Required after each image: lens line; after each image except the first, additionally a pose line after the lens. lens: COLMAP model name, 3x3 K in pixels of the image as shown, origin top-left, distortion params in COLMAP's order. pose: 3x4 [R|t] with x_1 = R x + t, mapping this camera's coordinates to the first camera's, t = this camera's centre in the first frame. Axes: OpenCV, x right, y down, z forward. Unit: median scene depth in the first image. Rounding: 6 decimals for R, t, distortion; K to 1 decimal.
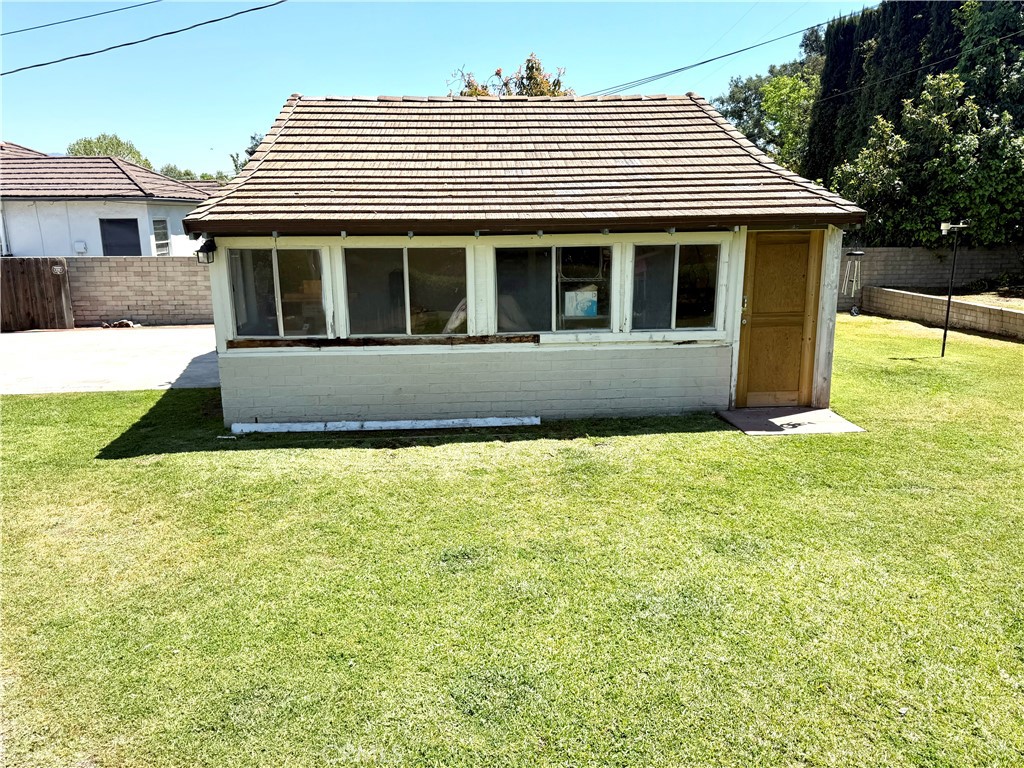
lens RADIAL K [[727.2, 0, 515.4], [0, 727.2, 390.7], [0, 0, 1]] dist [0.067601, -0.062134]
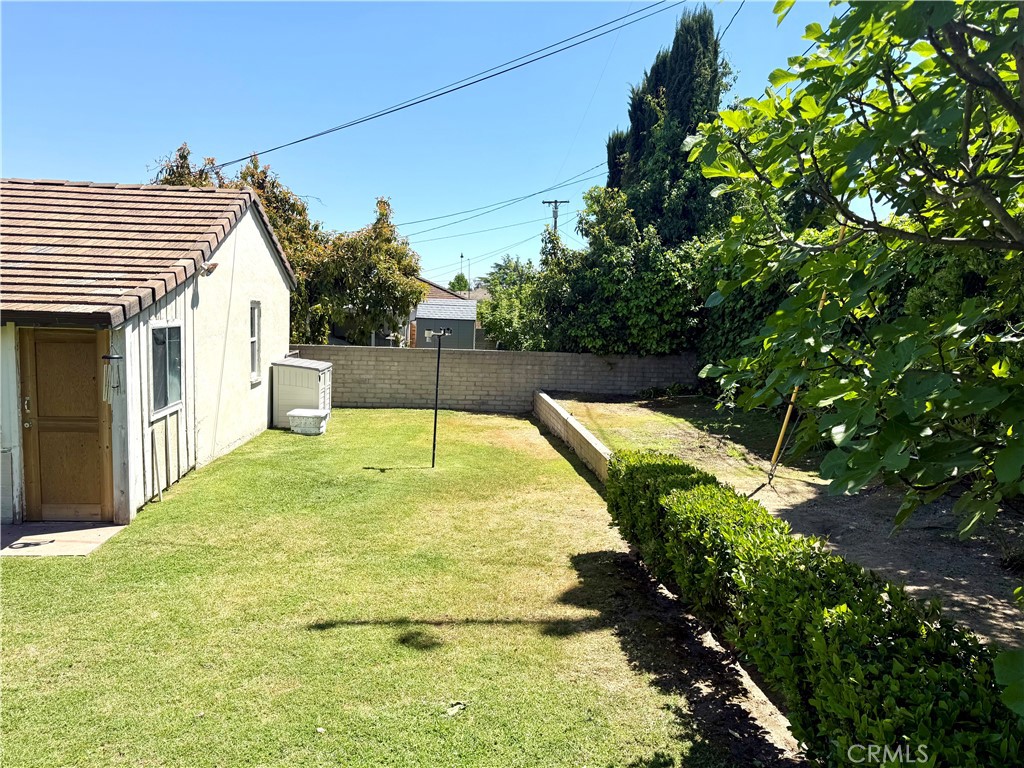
lens RADIAL K [[727.2, 0, 511.9], [0, 727.2, 385.2], [0, 0, 1]] dist [0.067601, -0.062134]
pose [[0.999029, 0.039223, 0.020066, 0.441417], [-0.036374, 0.991274, -0.126697, -0.024450], [-0.024860, 0.125844, 0.991738, 0.035127]]
